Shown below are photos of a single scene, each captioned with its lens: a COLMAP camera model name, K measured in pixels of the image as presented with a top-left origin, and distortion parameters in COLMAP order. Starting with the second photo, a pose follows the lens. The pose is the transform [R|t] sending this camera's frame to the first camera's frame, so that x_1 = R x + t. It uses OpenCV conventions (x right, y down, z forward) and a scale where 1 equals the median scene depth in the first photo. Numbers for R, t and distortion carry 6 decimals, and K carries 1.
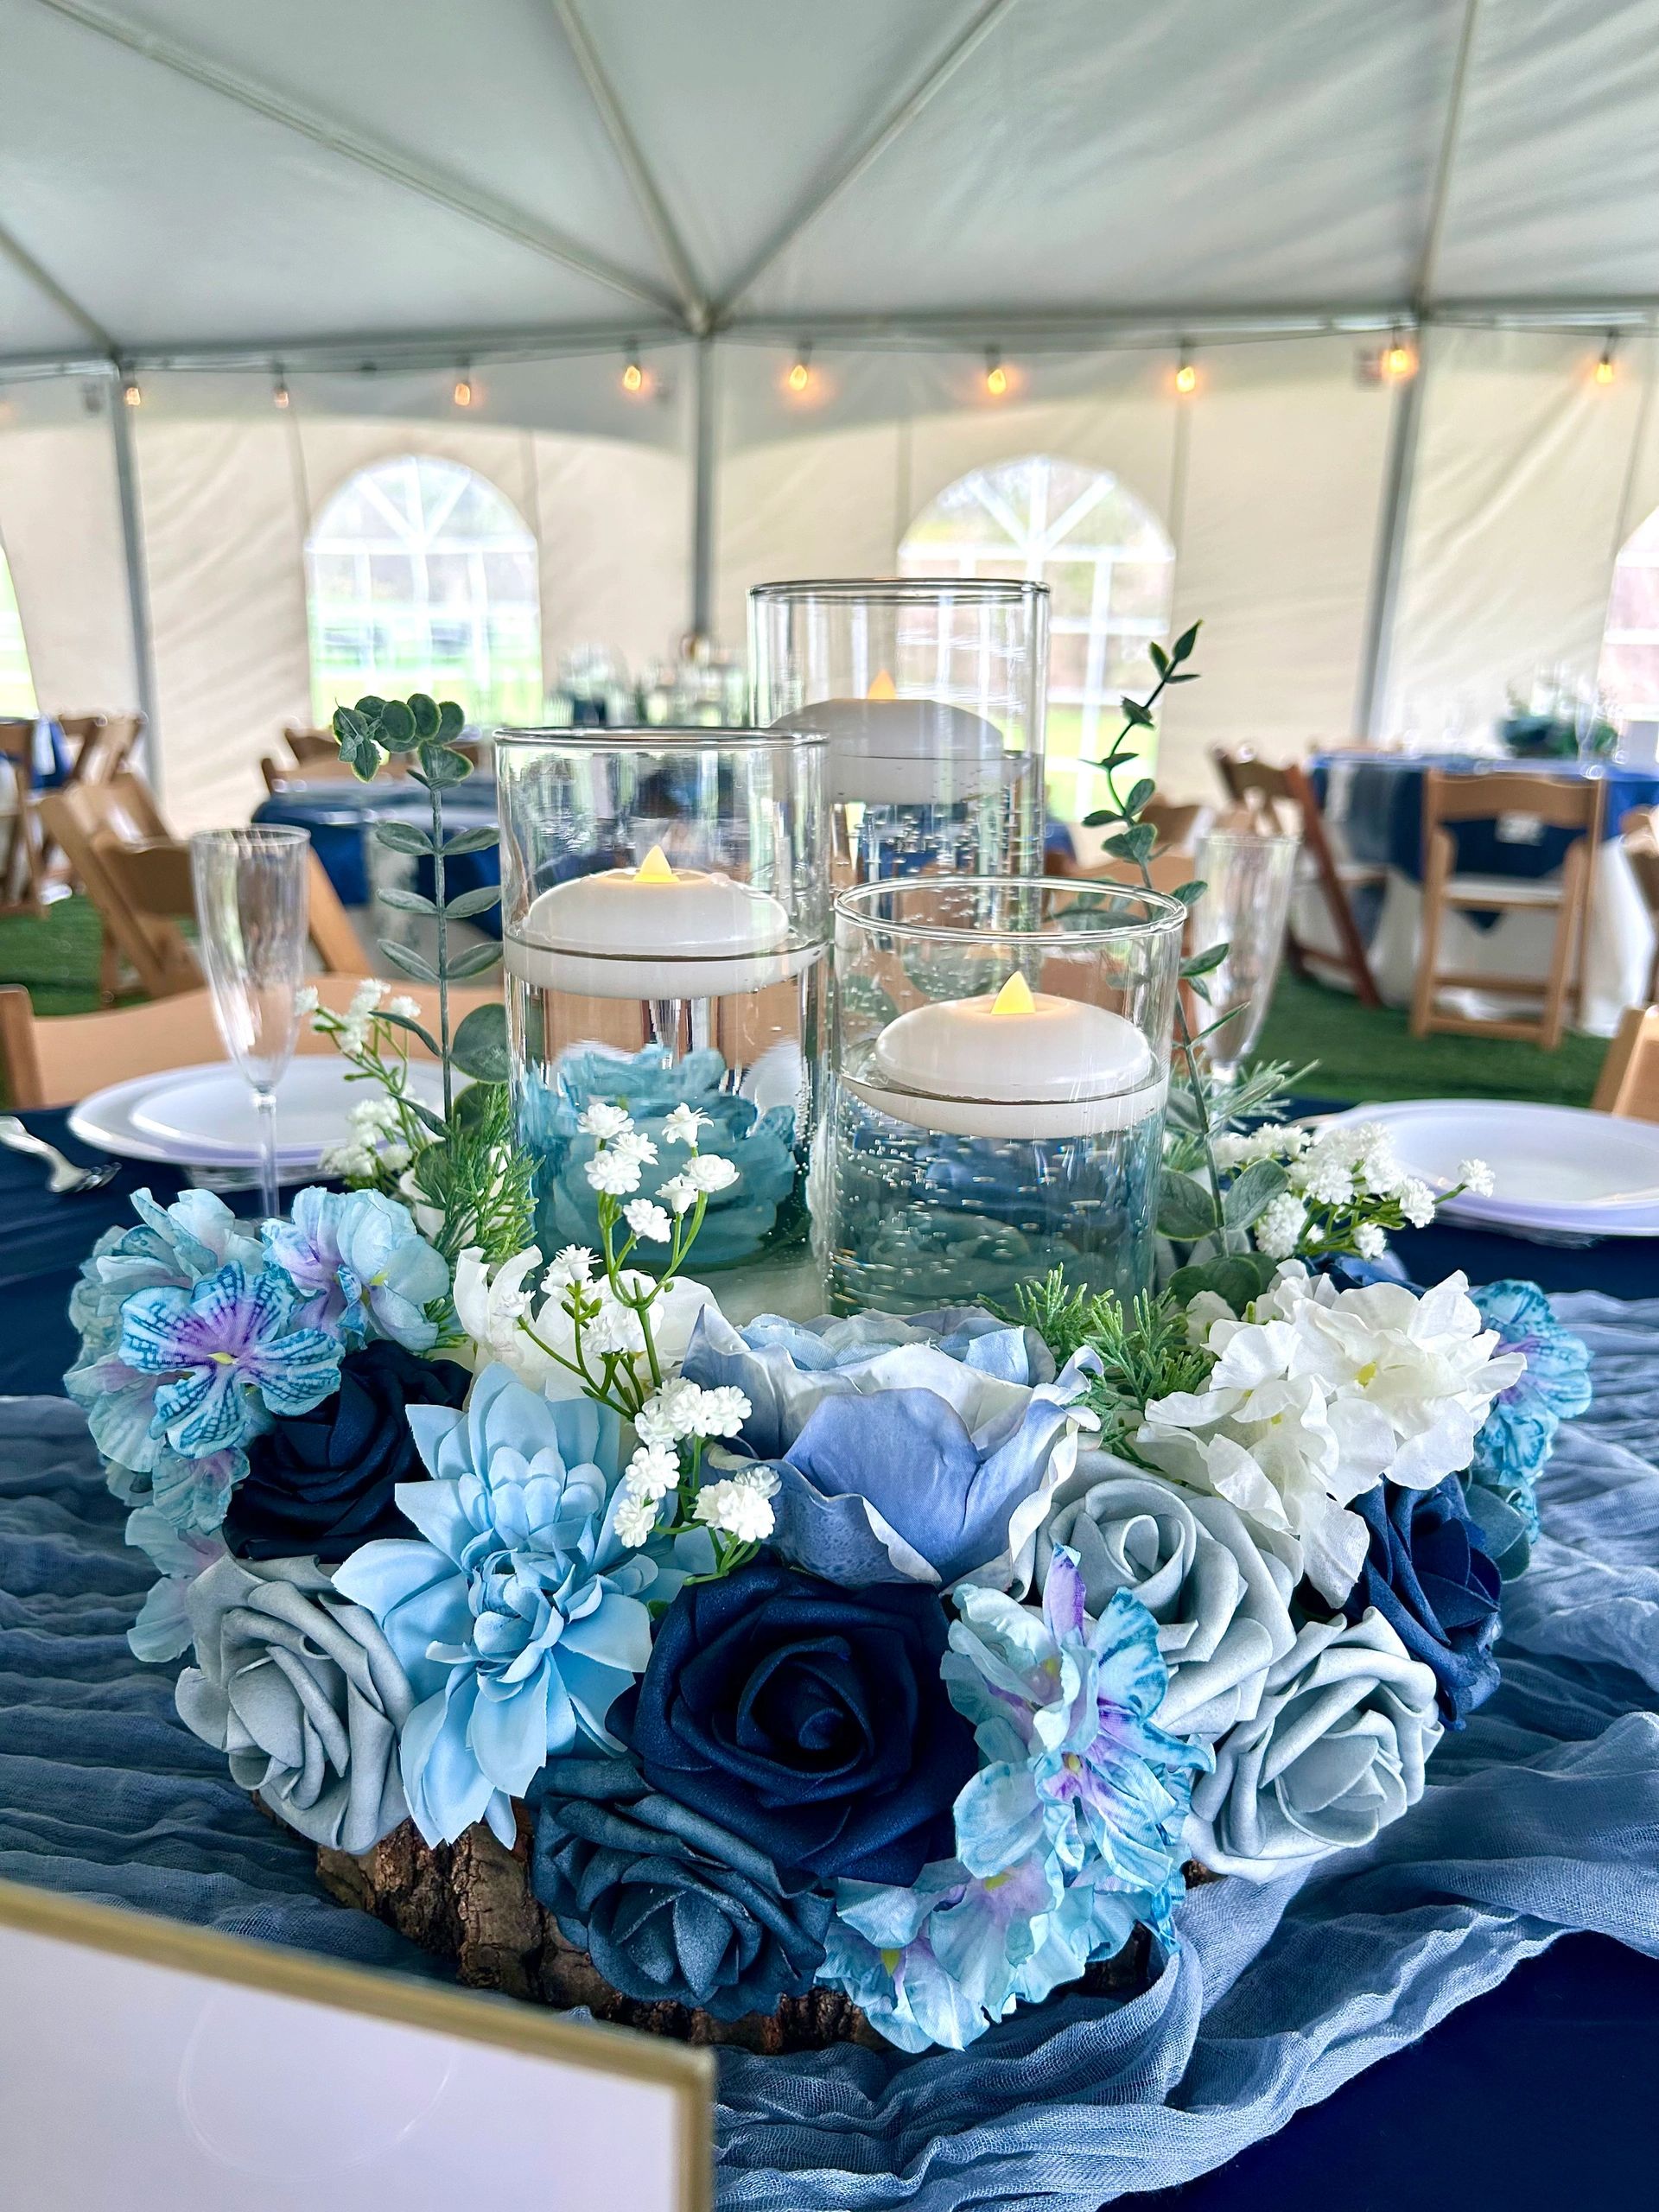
lens RADIAL K [[1725.5, 0, 829.5], [0, 1725.5, 1106.0], [0, 0, 1]] dist [0.008359, -0.000414]
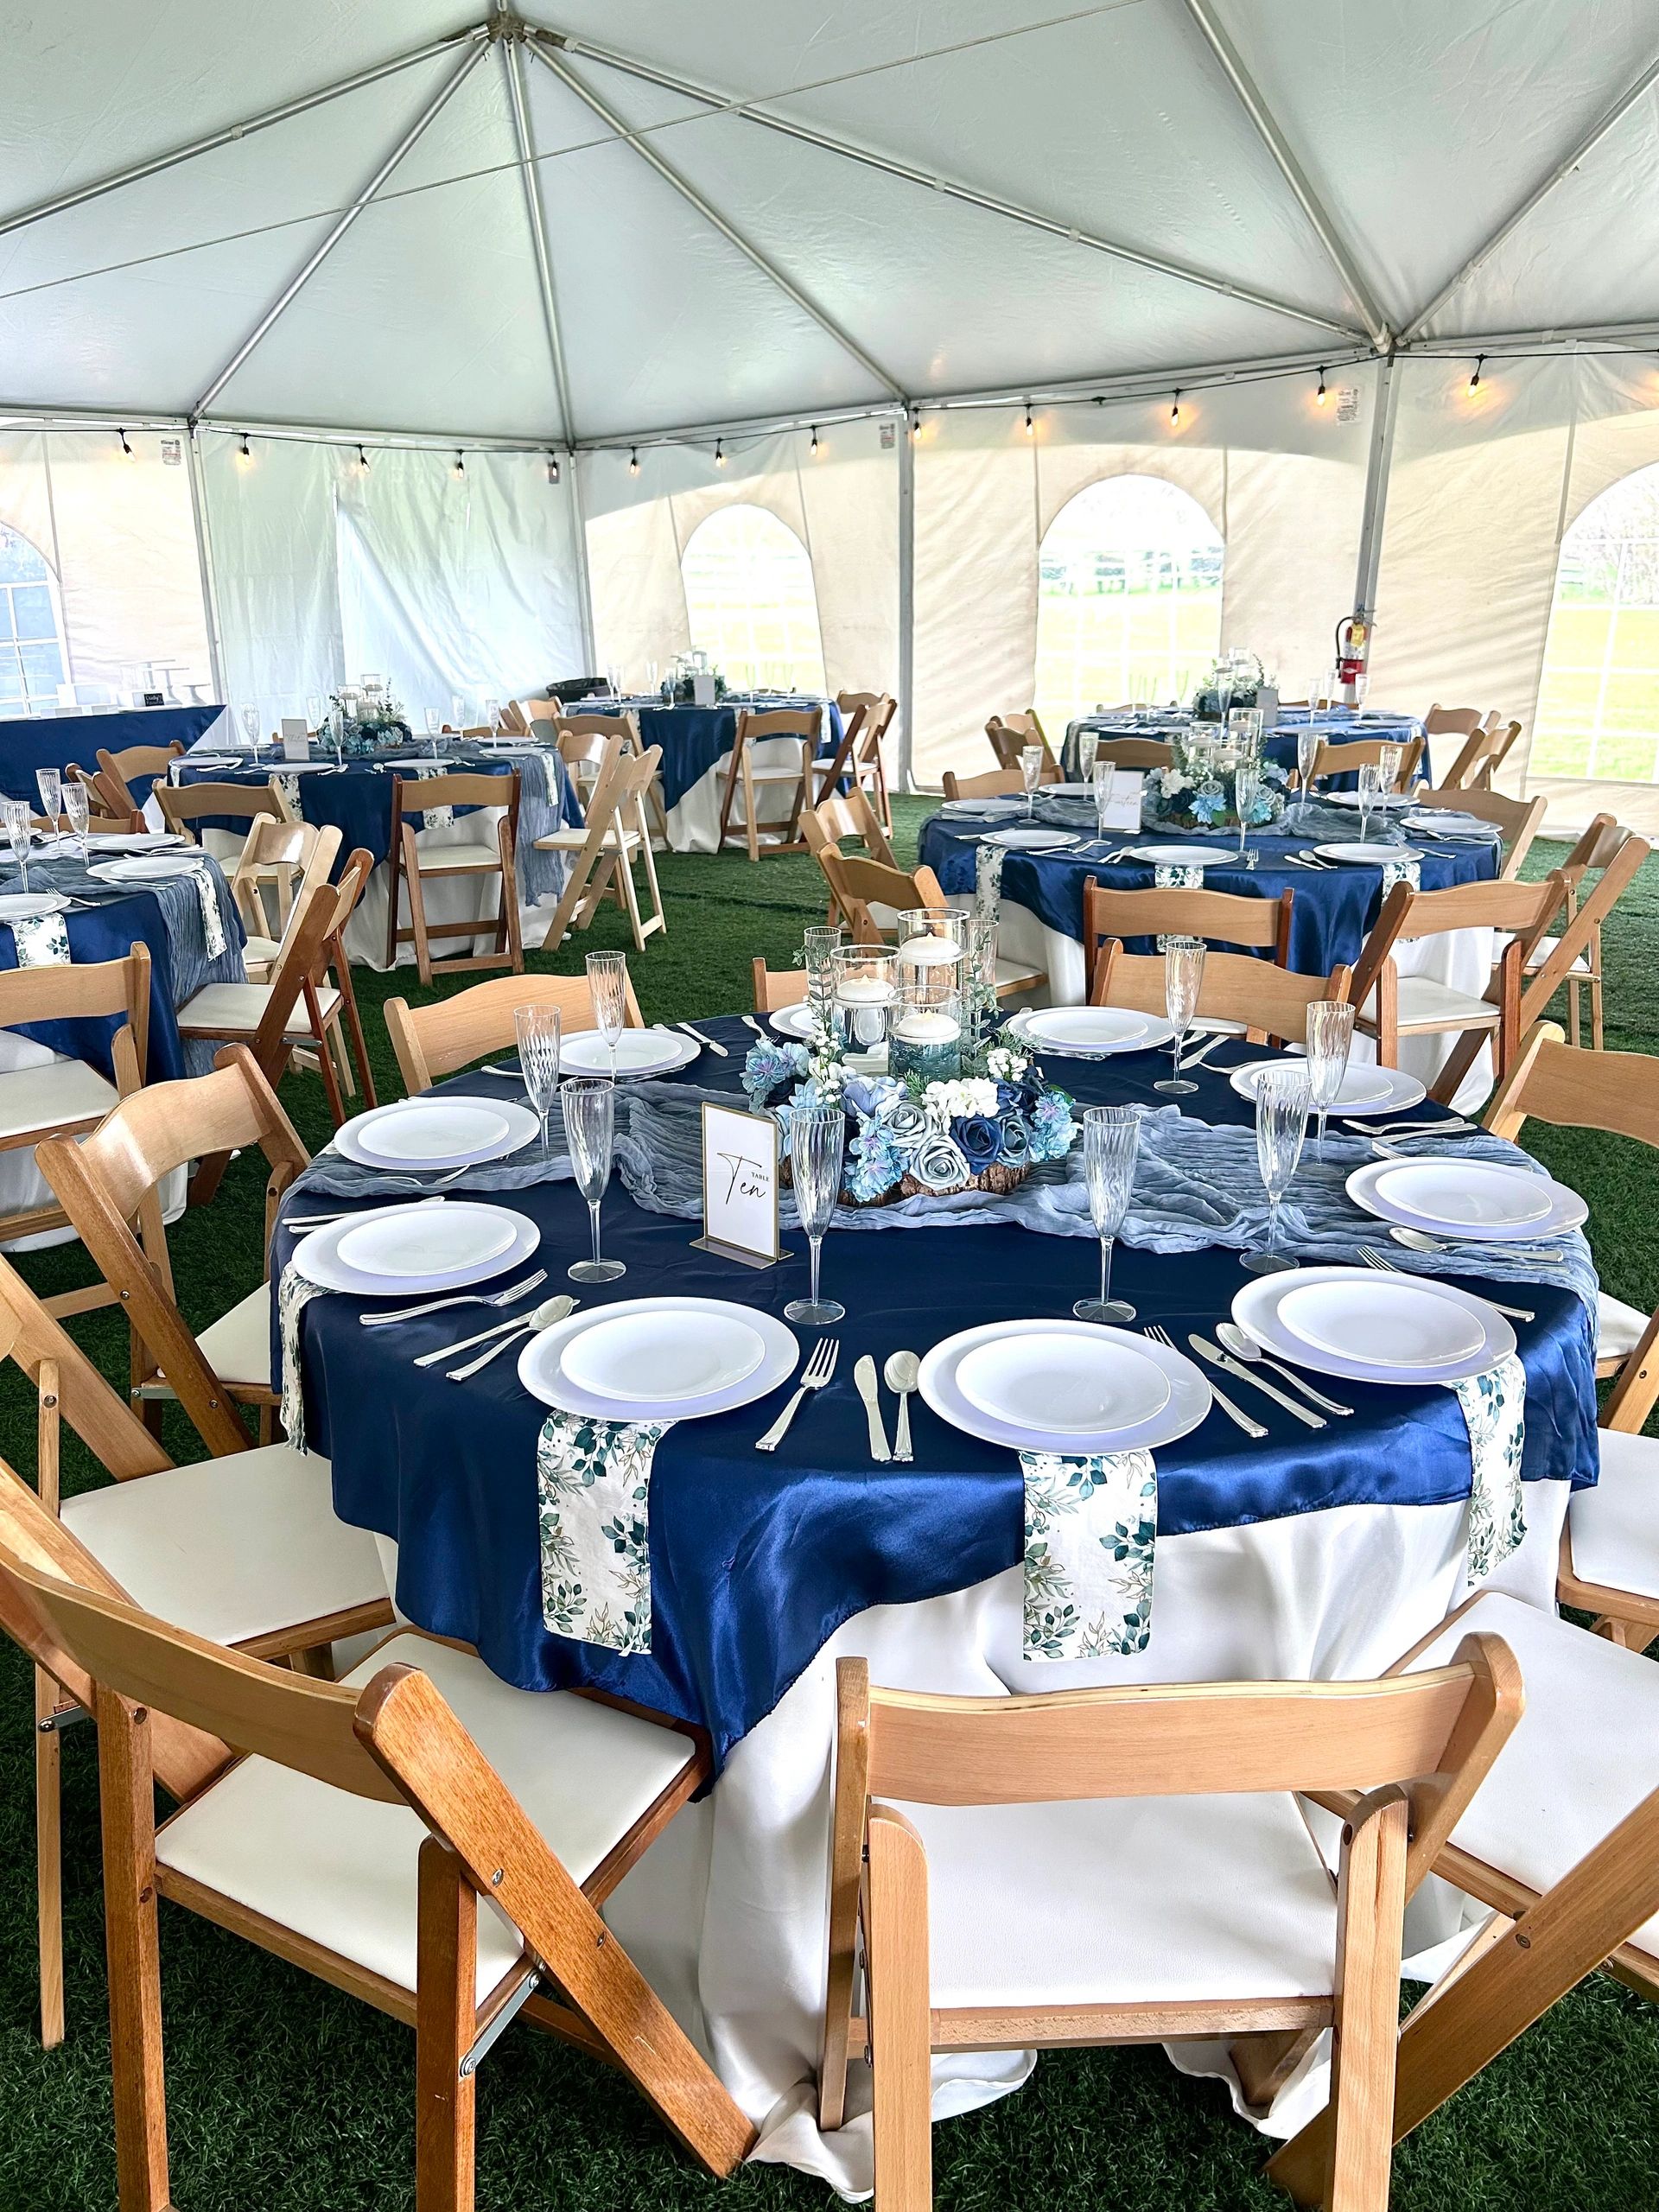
lens RADIAL K [[1725.5, 0, 829.5], [0, 1725.5, 1106.0], [0, 0, 1]] dist [0.008359, -0.000414]
pose [[0.908714, 0.102199, -0.404715, 0.102427], [-0.080922, 0.994302, 0.069386, -0.006848], [0.409500, -0.030301, 0.911807, -0.193778]]
